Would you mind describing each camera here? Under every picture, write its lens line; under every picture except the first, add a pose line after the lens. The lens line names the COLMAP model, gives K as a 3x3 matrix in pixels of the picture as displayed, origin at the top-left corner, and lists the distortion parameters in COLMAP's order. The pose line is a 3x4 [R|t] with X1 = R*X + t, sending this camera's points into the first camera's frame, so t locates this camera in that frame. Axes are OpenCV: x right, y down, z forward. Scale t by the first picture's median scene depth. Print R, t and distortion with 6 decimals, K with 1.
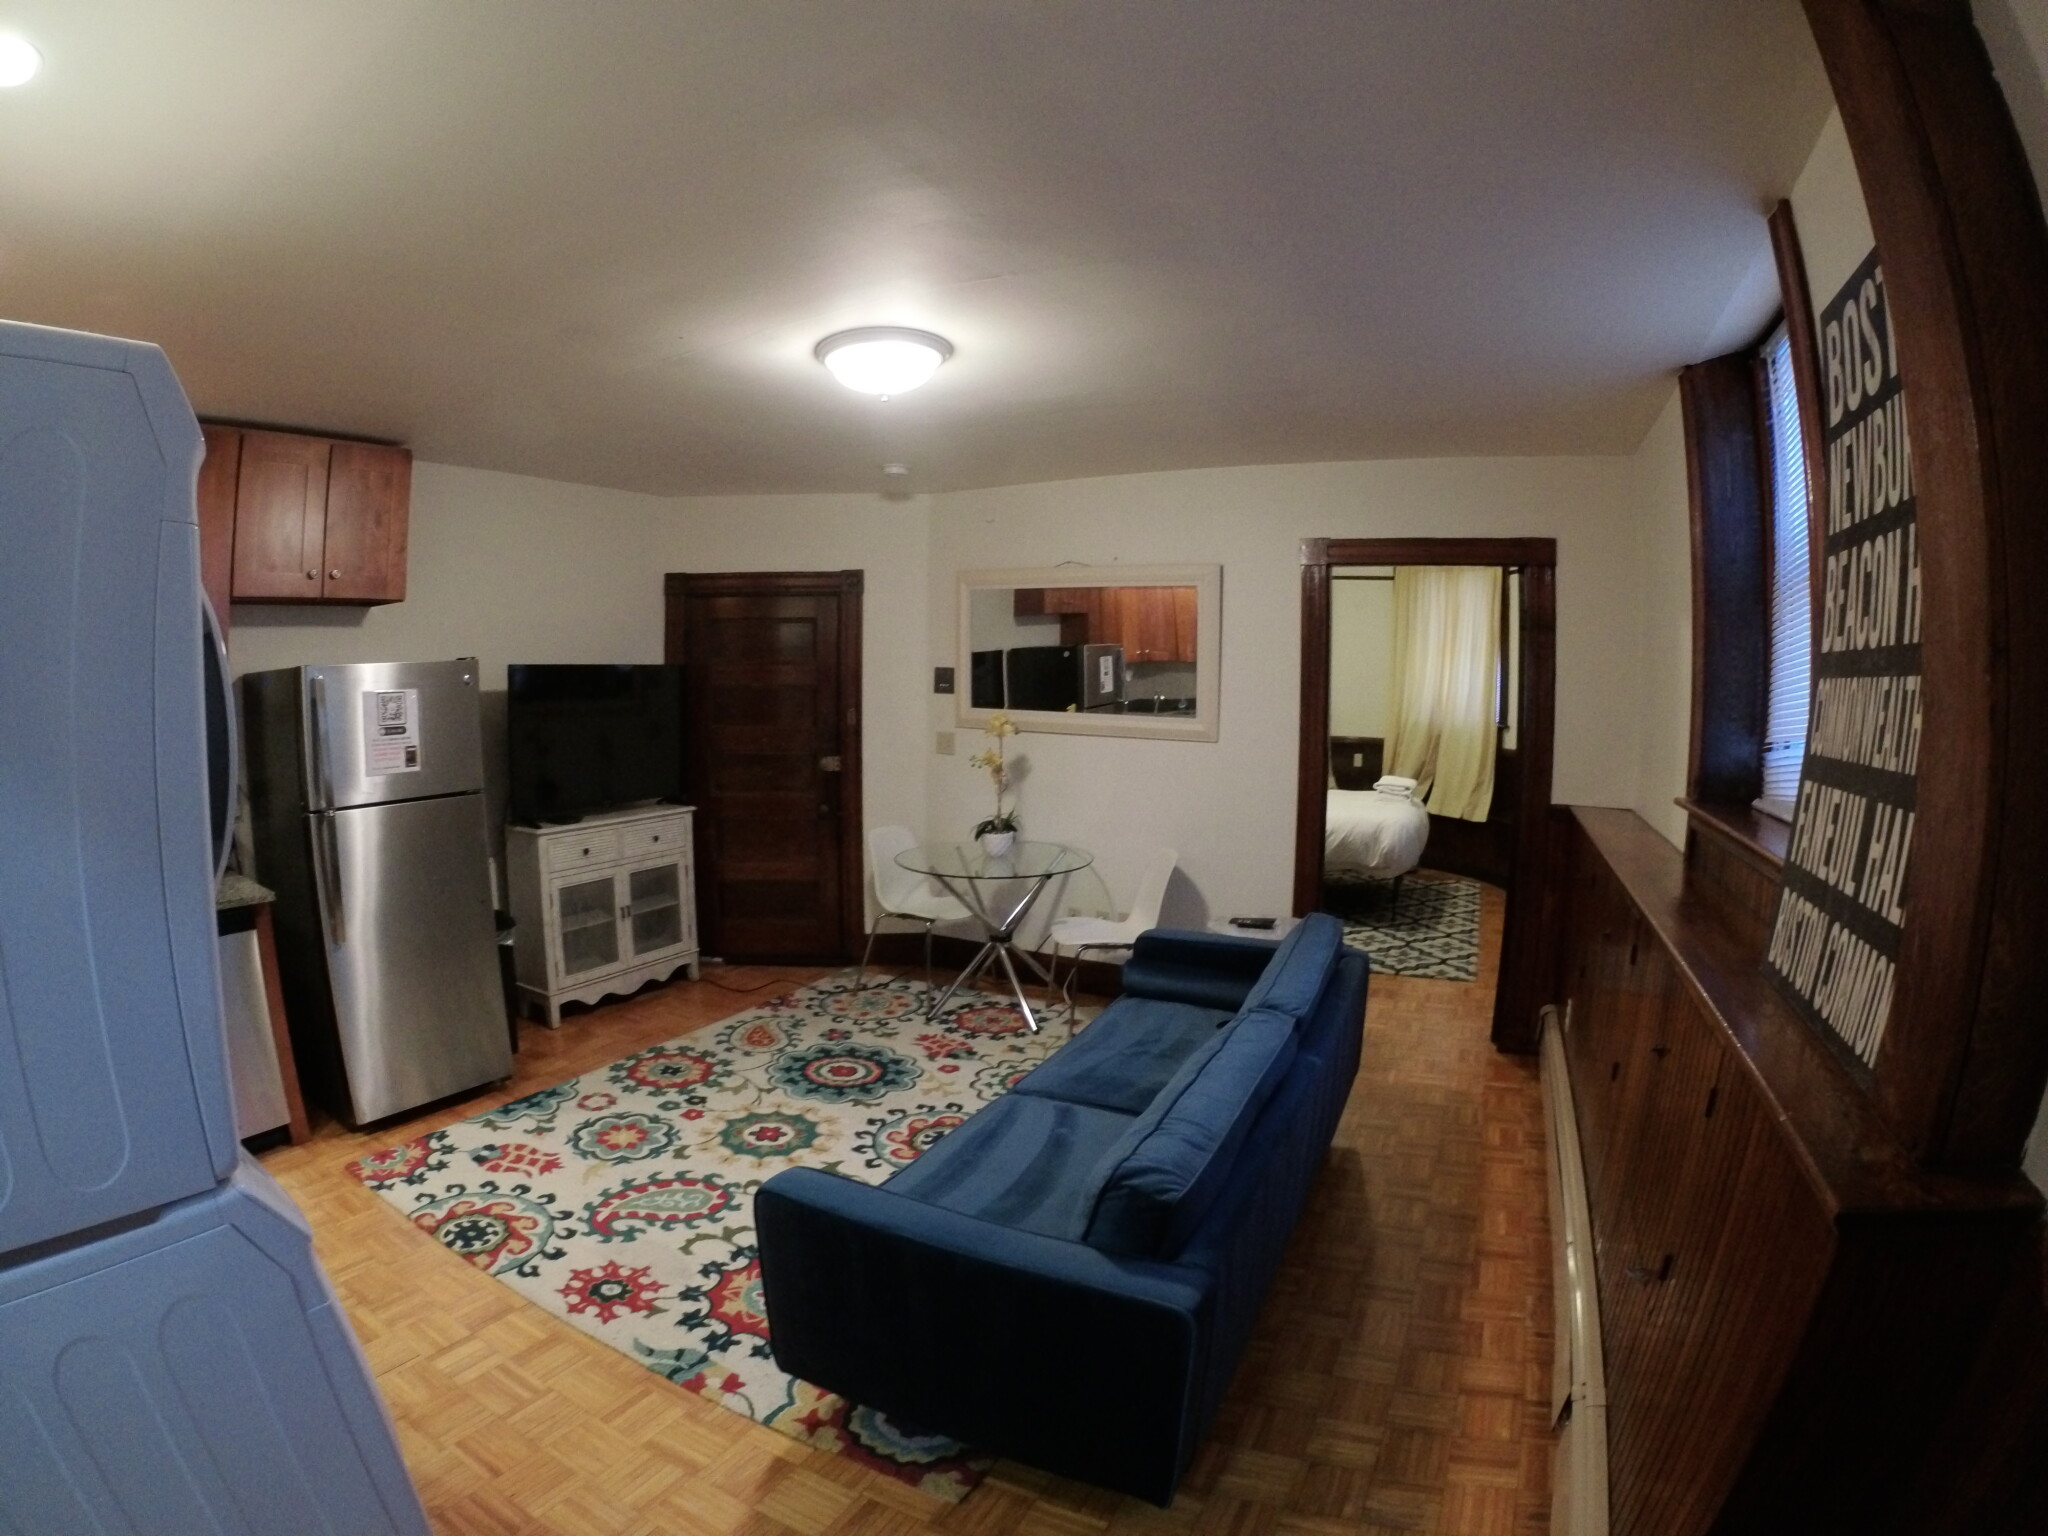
lens RADIAL K [[986.3, 0, 1014.0], [0, 986.3, 766.9], [0, 0, 1]] dist [-0.300721, 0.090714]
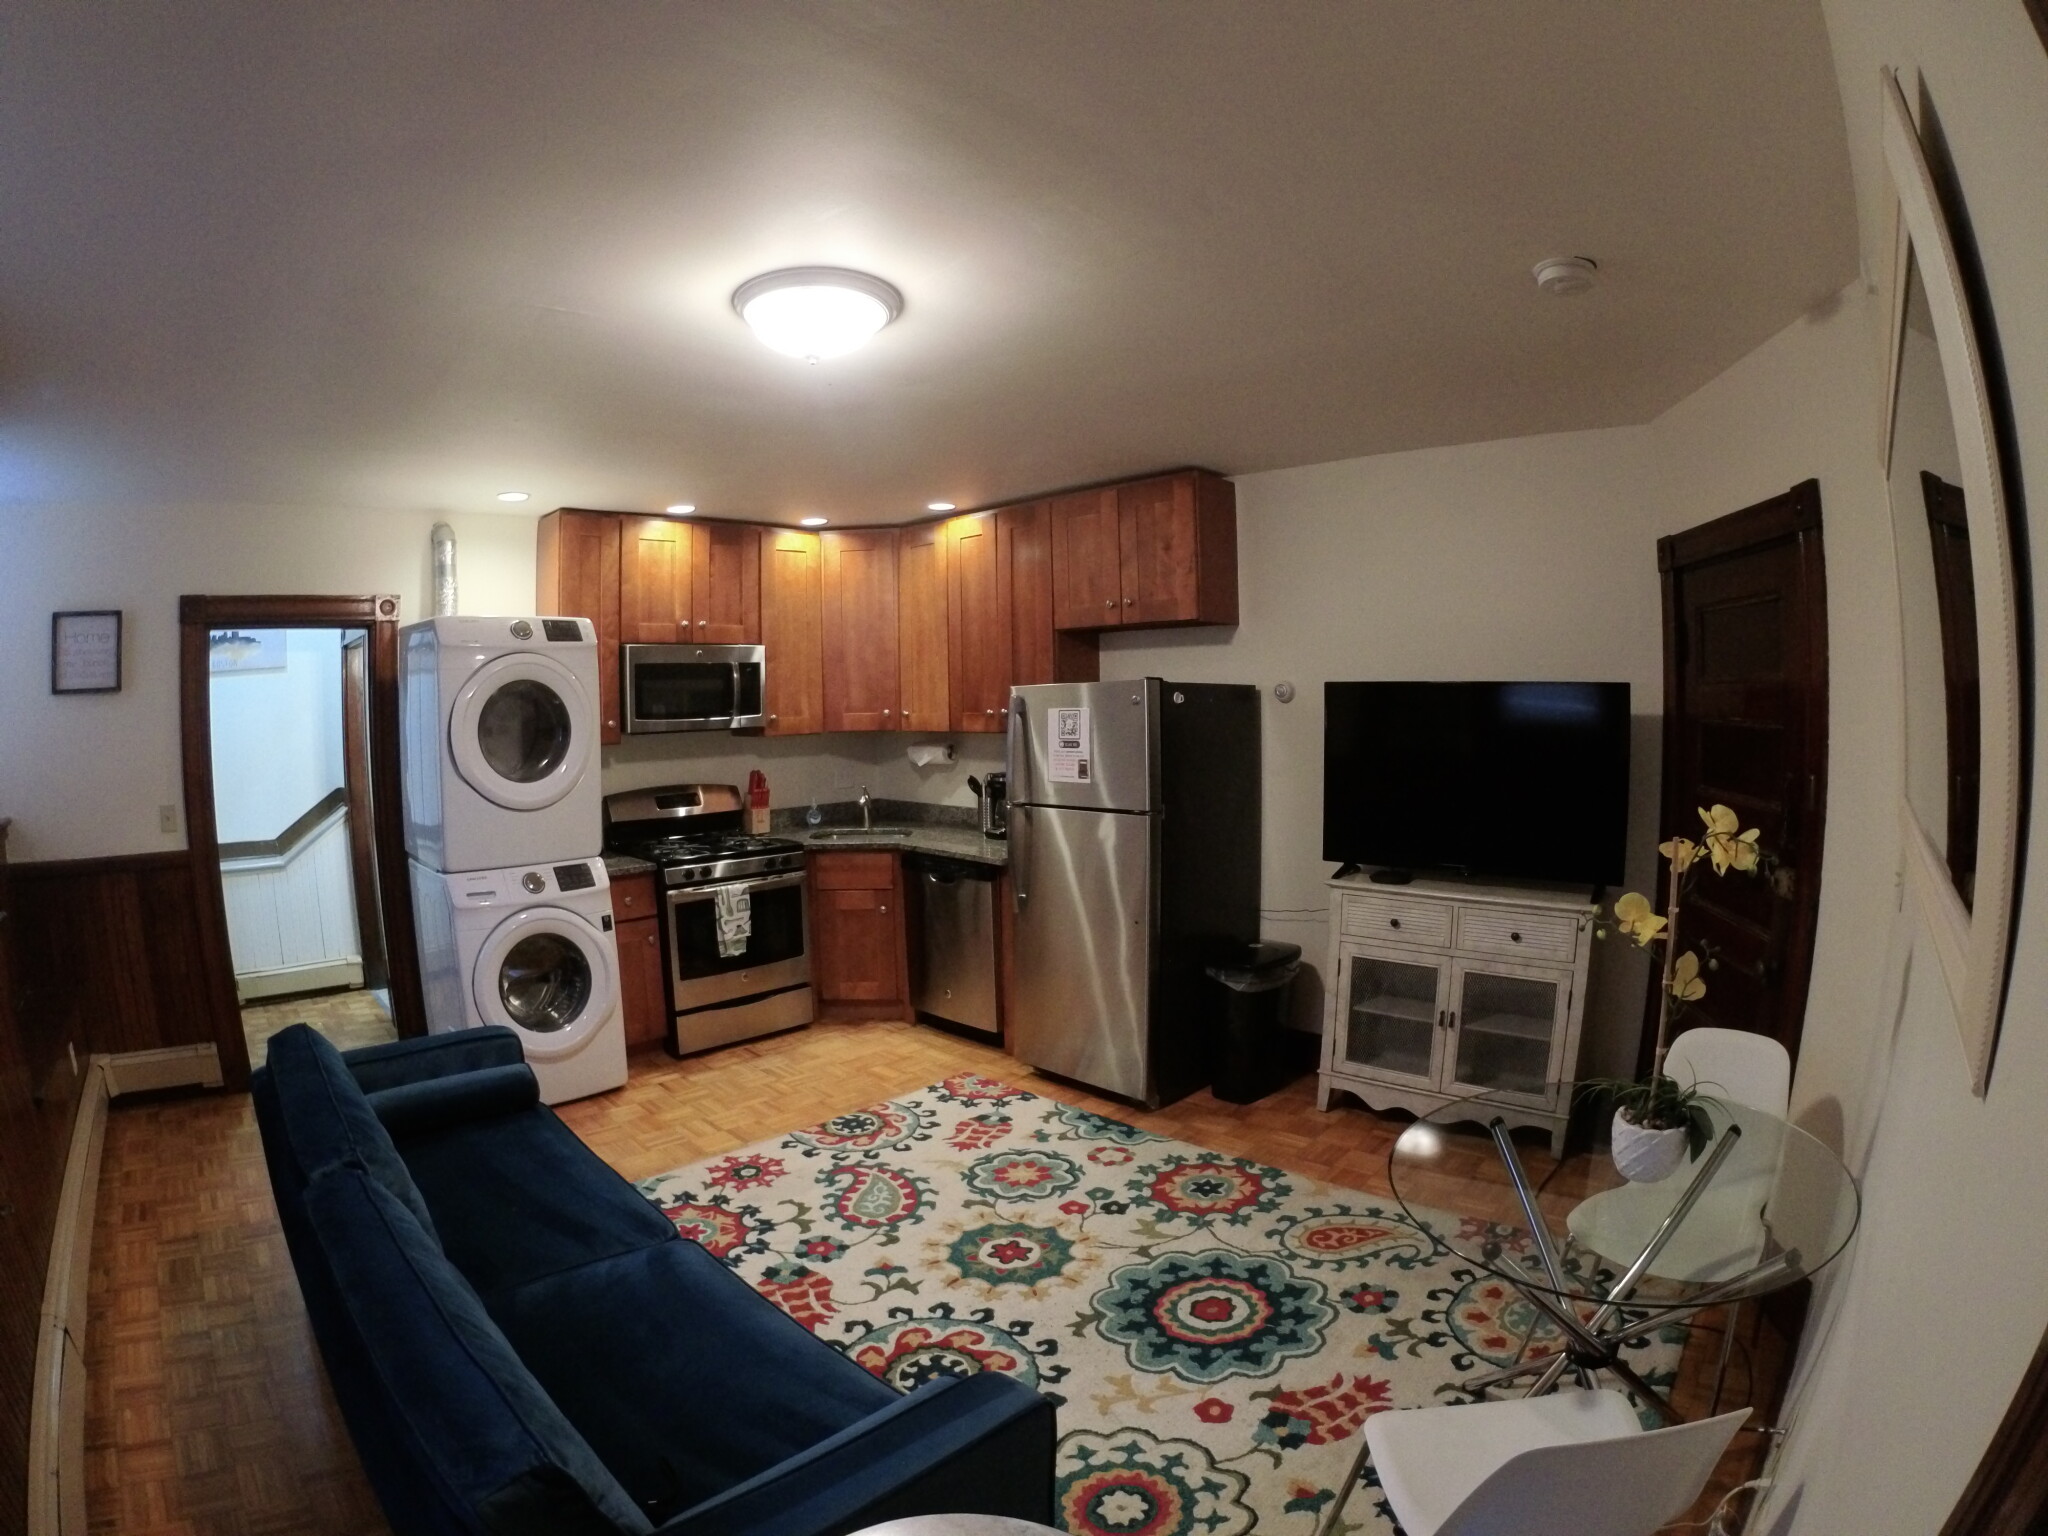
lens RADIAL K [[986.3, 0, 1014.0], [0, 986.3, 766.9], [0, 0, 1]] dist [-0.300721, 0.090714]
pose [[-0.296494, 0.061140, -0.953076, 0.482073], [-0.073986, 0.993479, 0.086748, -0.108282], [0.952165, 0.096234, -0.290037, 1.182703]]
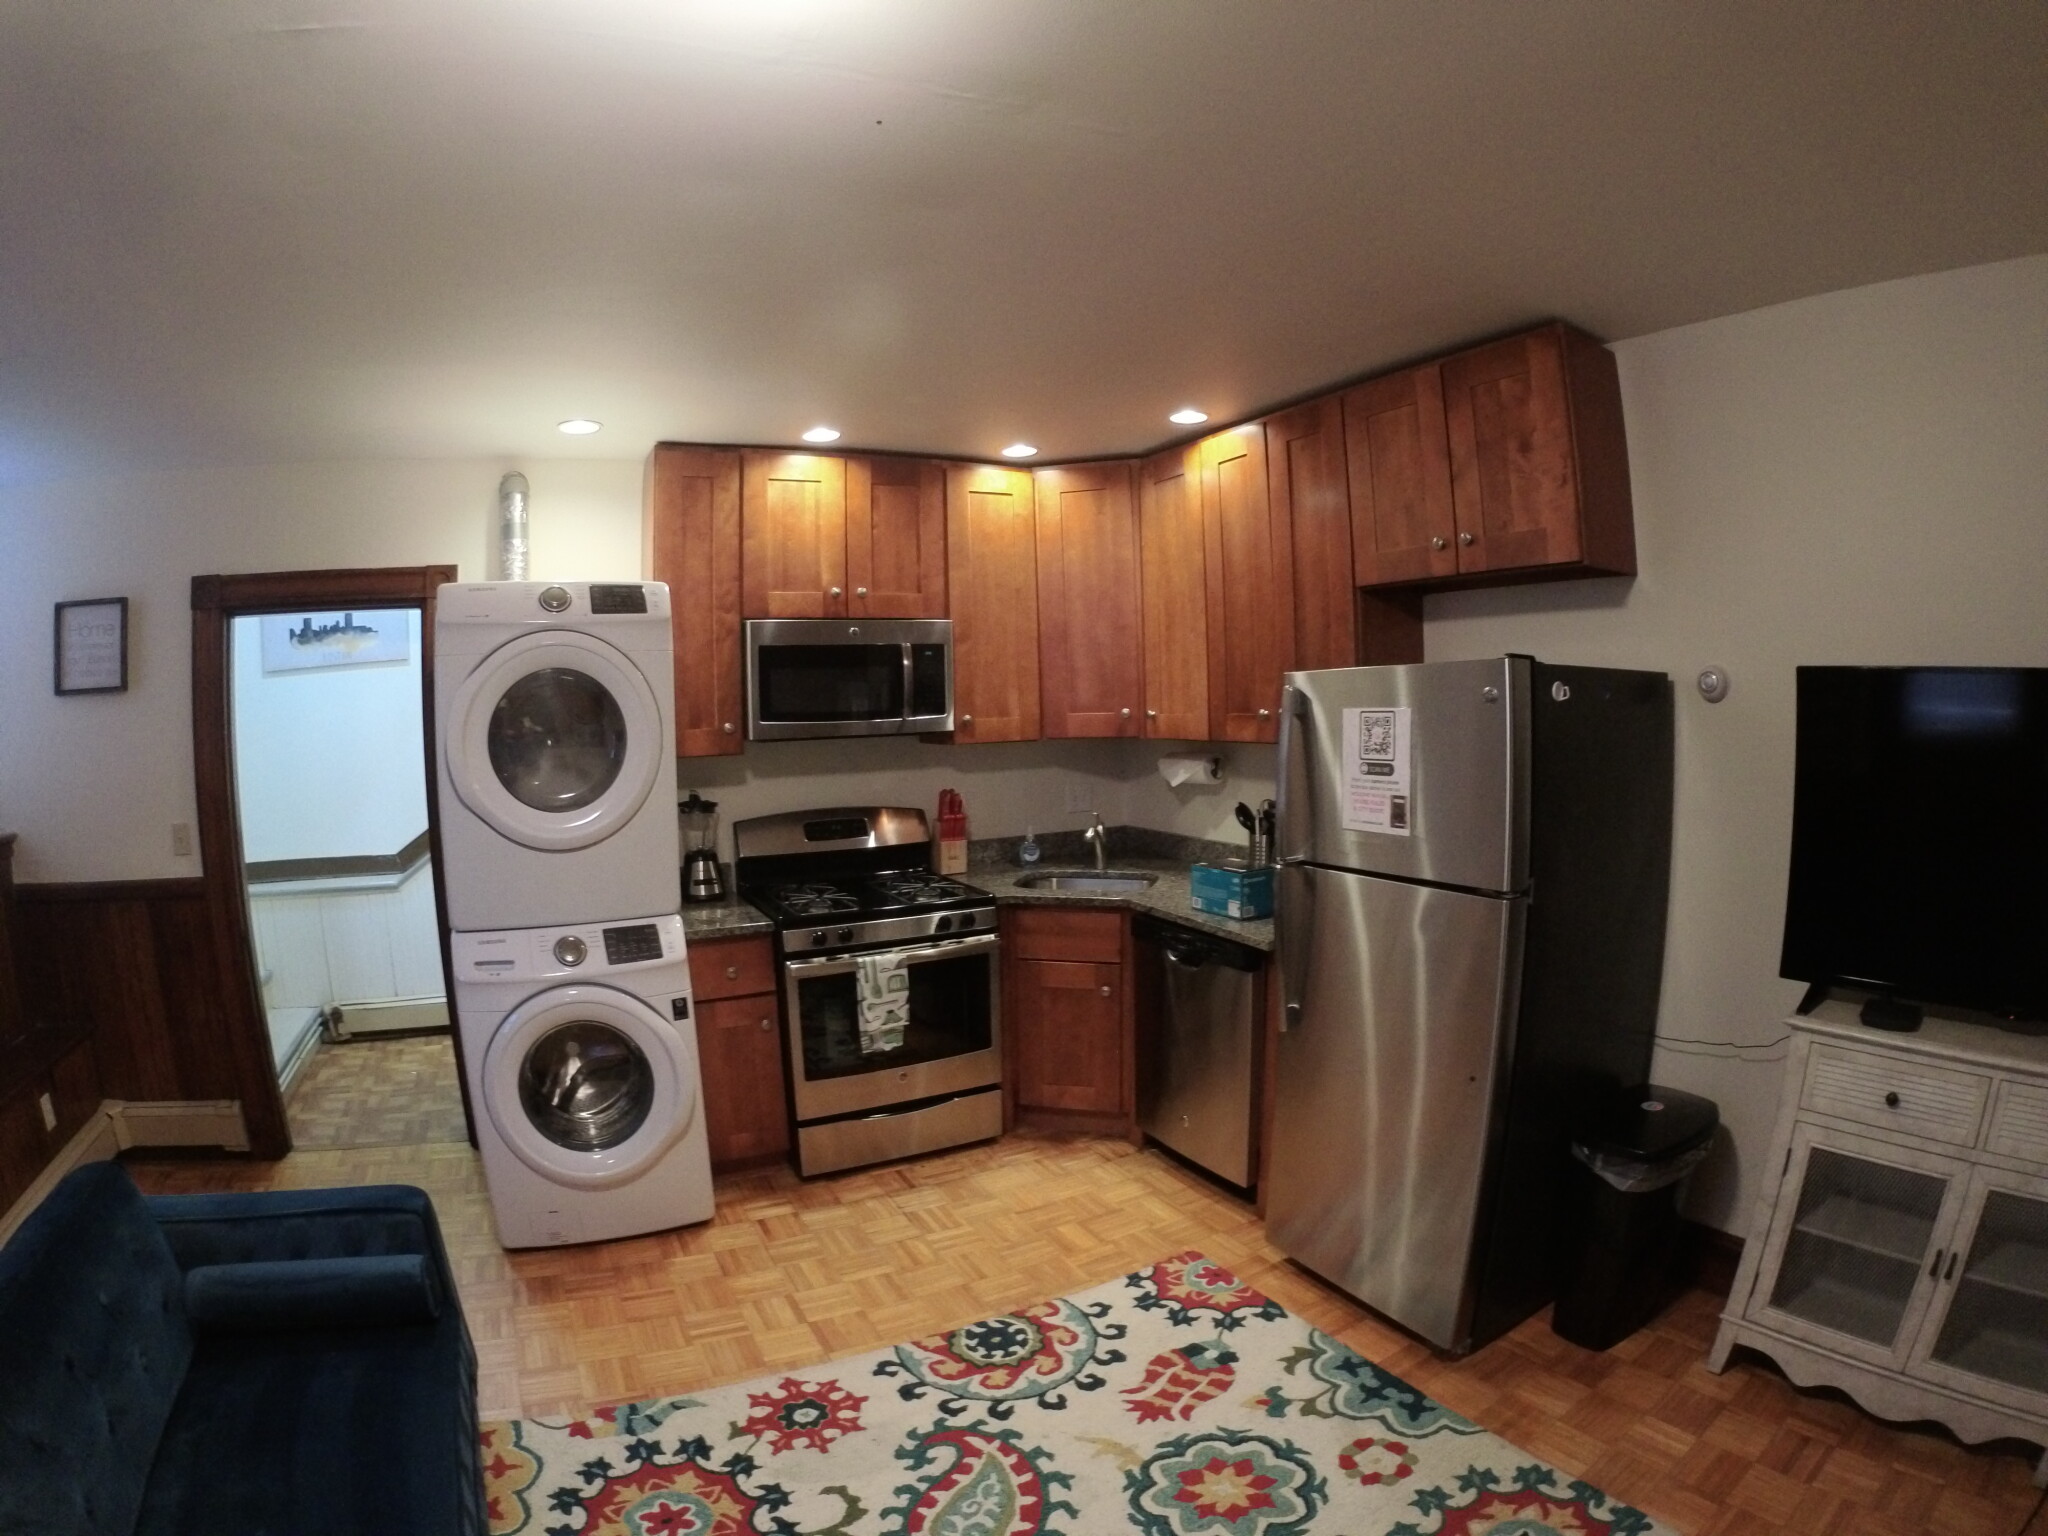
lens RADIAL K [[986.3, 0, 1014.0], [0, 986.3, 766.9], [0, 0, 1]] dist [-0.300721, 0.090714]
pose [[-0.582297, 0.057928, -0.810910, 0.031420], [-0.055350, 0.992319, 0.110633, -0.099183], [0.811090, 0.109305, -0.574618, 1.077383]]
